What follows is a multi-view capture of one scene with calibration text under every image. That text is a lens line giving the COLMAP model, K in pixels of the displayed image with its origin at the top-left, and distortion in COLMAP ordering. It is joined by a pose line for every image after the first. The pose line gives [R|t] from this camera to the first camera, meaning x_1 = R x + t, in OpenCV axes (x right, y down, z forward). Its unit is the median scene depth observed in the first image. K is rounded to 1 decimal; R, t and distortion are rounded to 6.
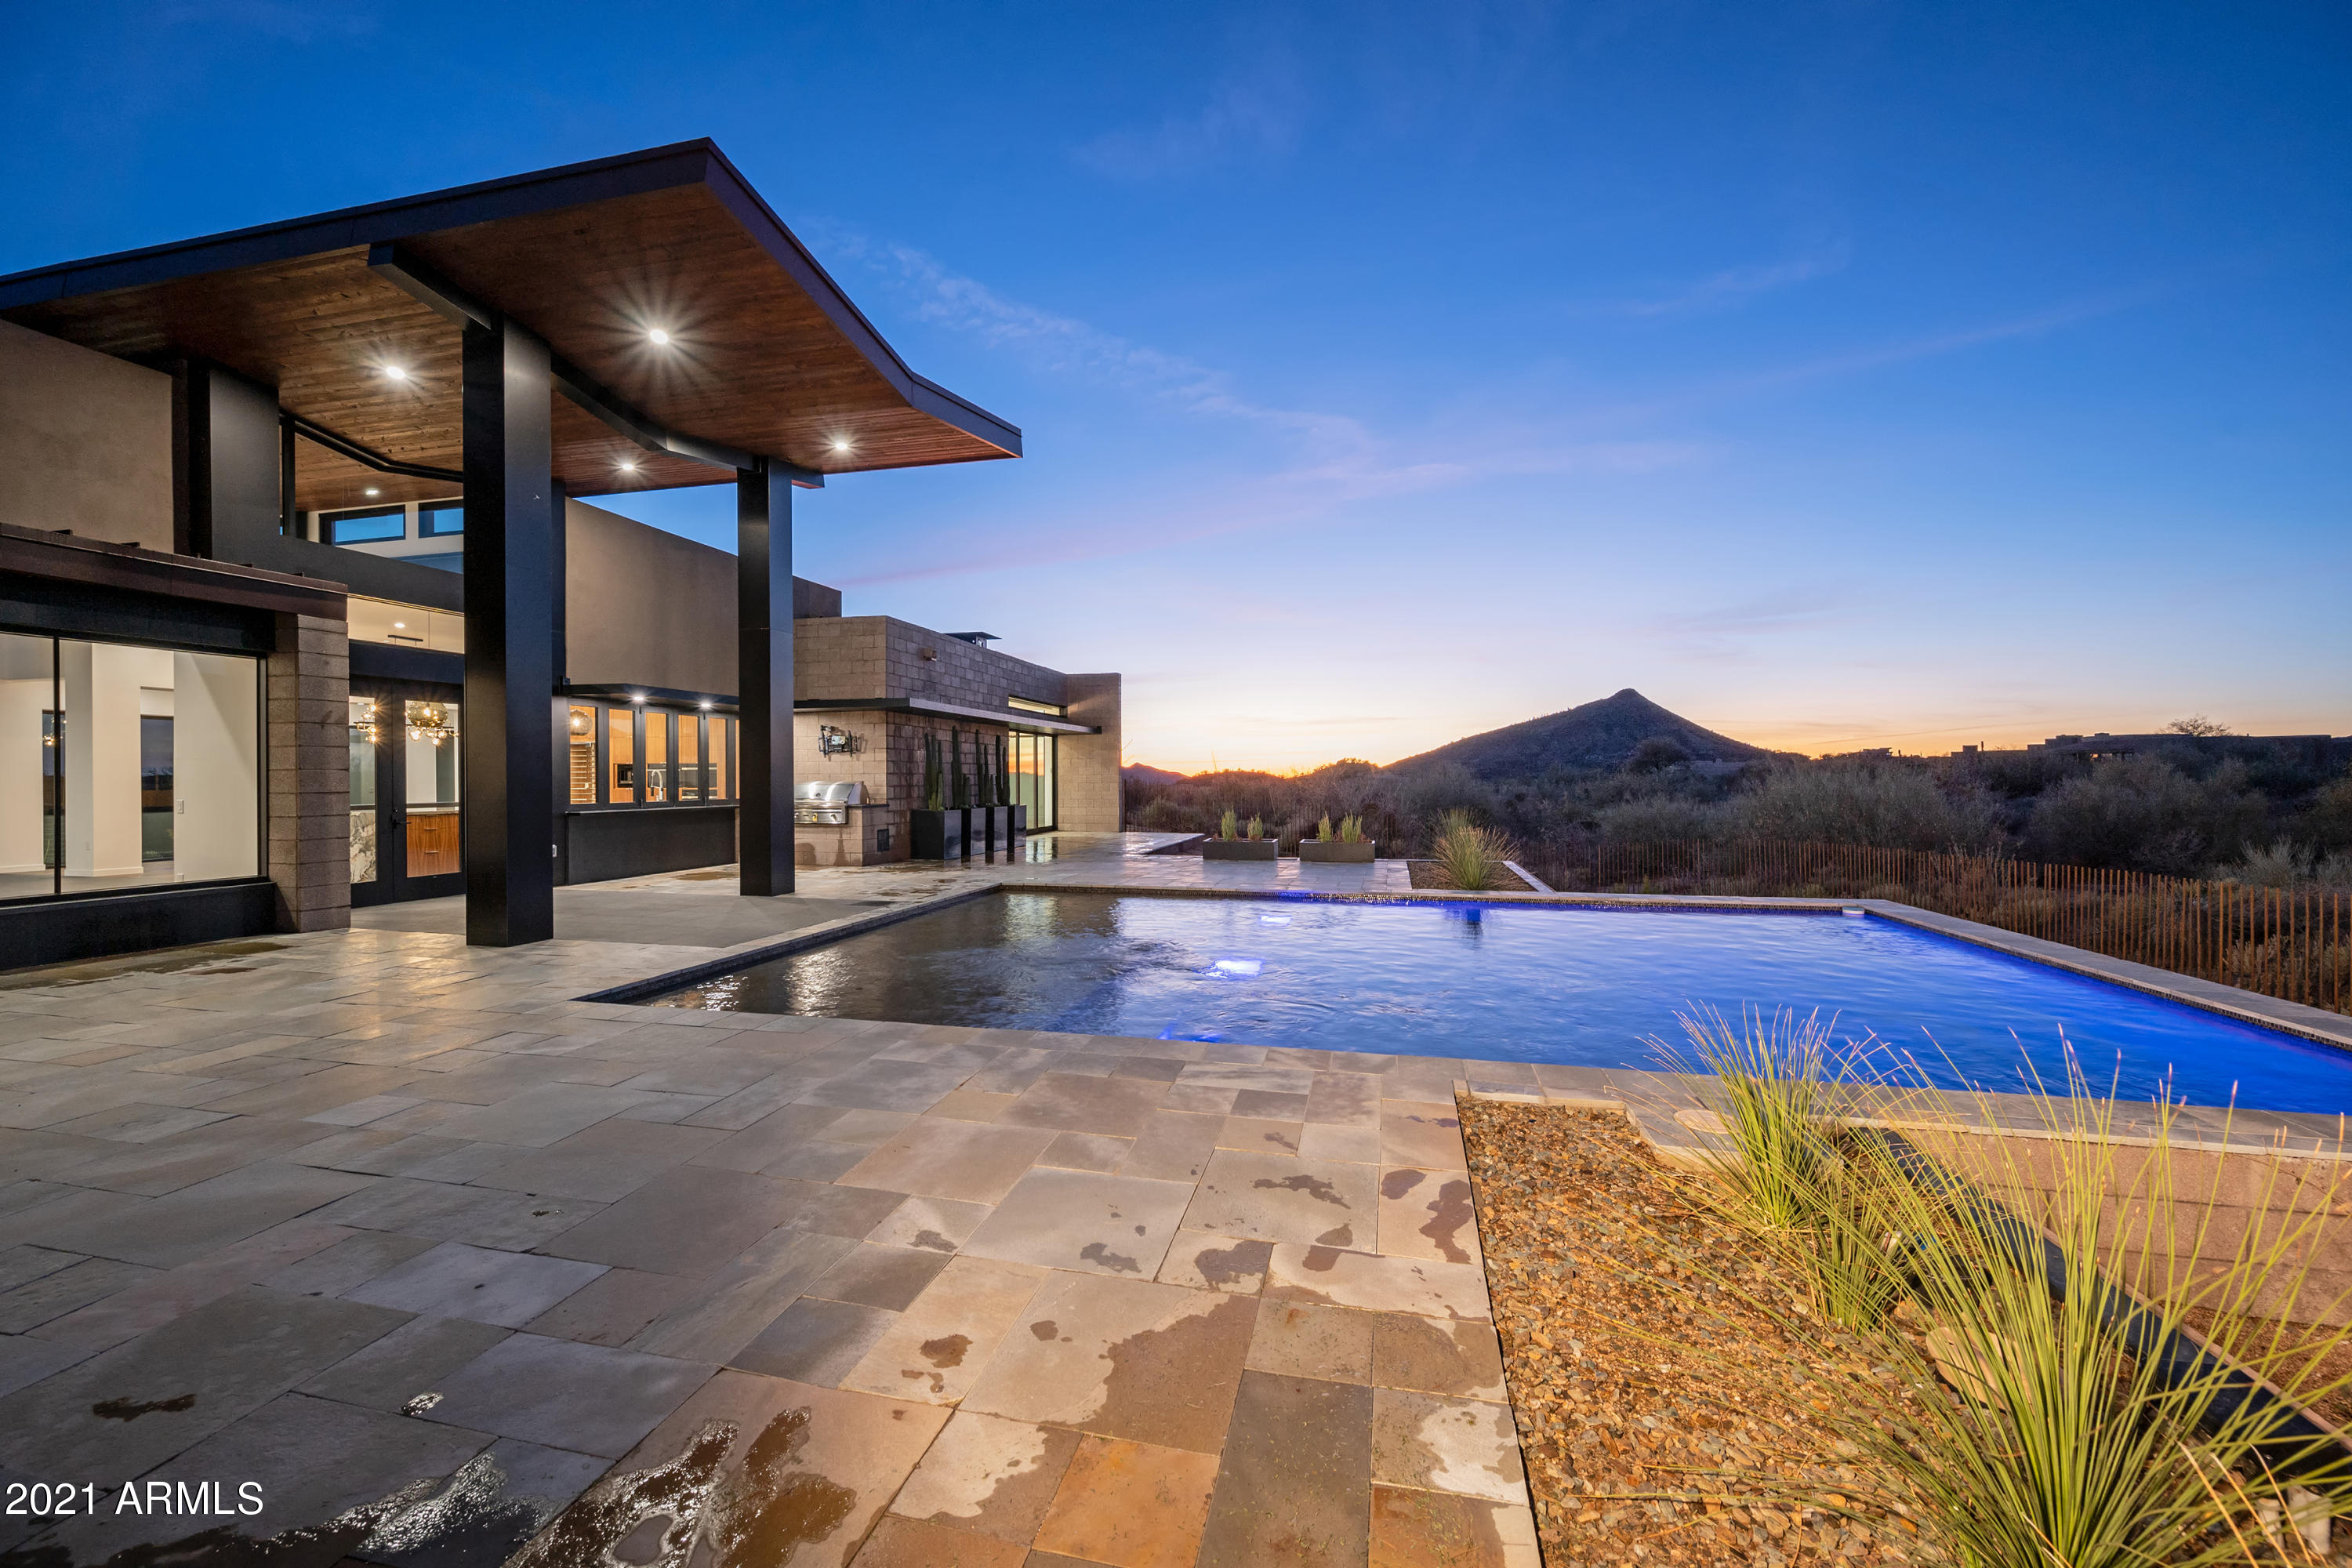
lens RADIAL K [[928.2, 0, 1171.5], [0, 928.2, 771.6], [0, 0, 1]] dist [-0.001141, 0.000056]
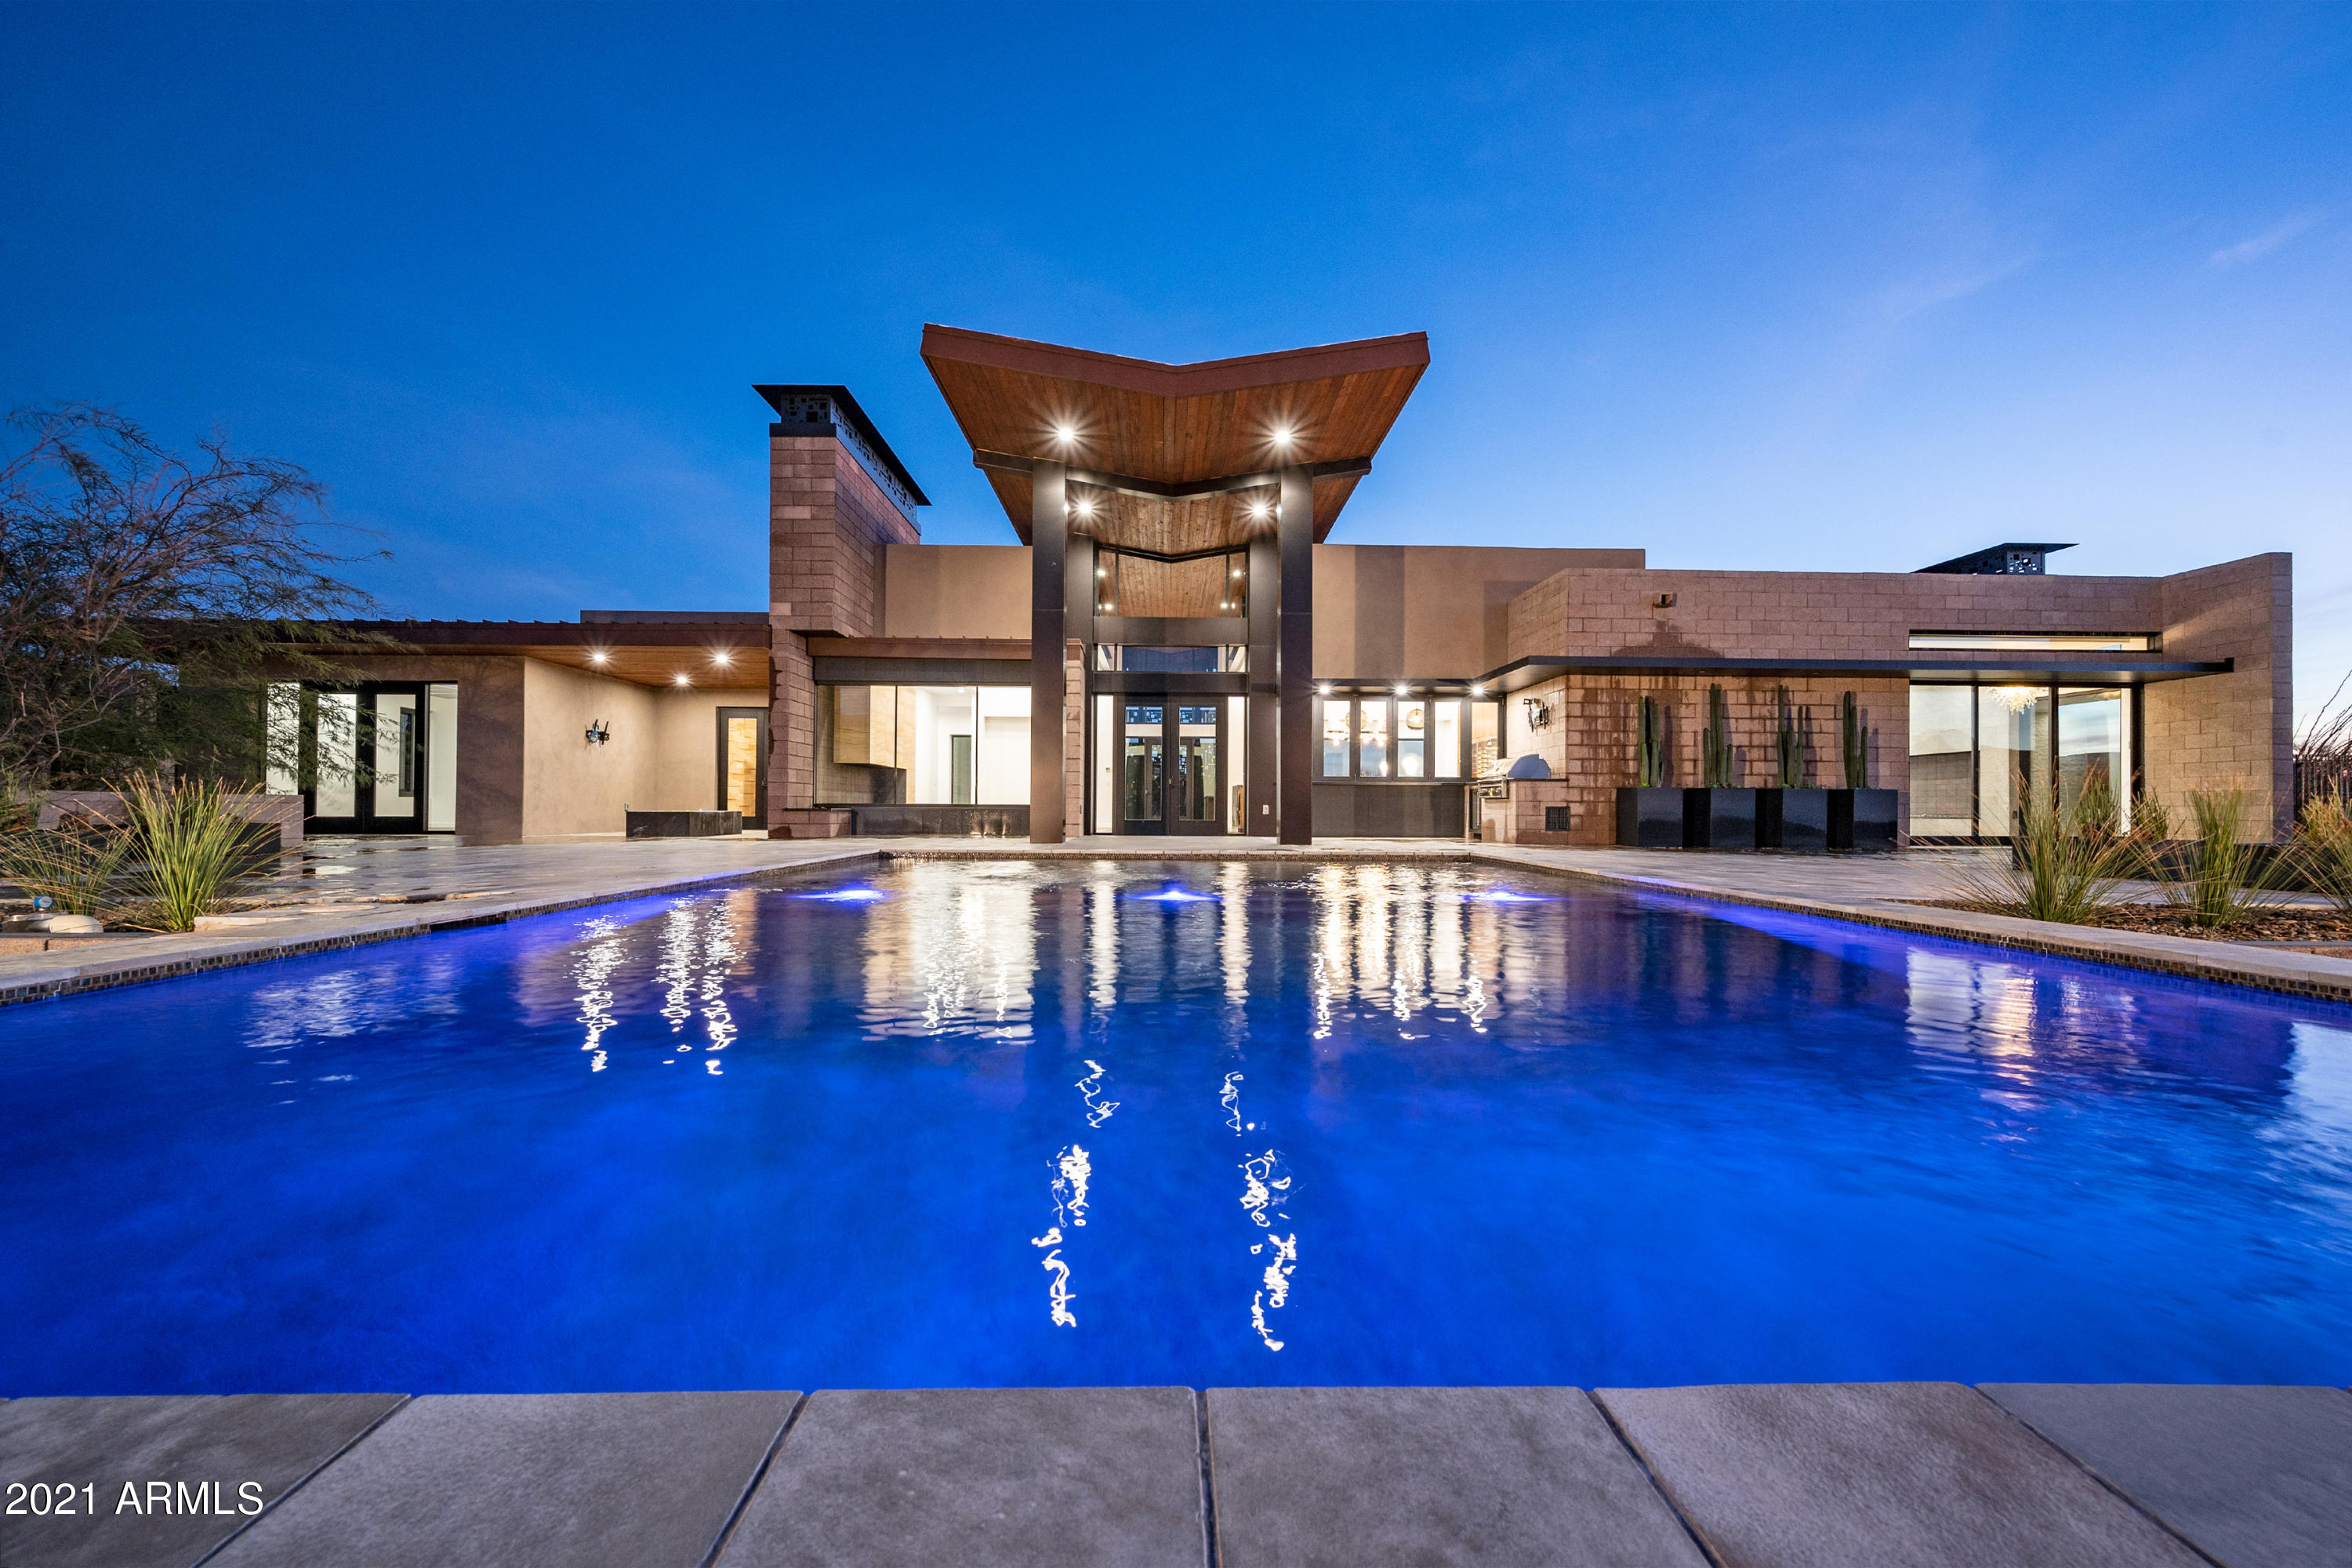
lens RADIAL K [[928.2, 0, 1178.5], [0, 928.2, 797.1], [0, 0, 1]] dist [-0.001141, 0.000056]
pose [[0.263804, -0.003237, -0.964571, 0.286660], [0.000635, 0.999995, -0.003183, 0.034374], [0.964576, 0.000227, 0.263805, 0.257147]]
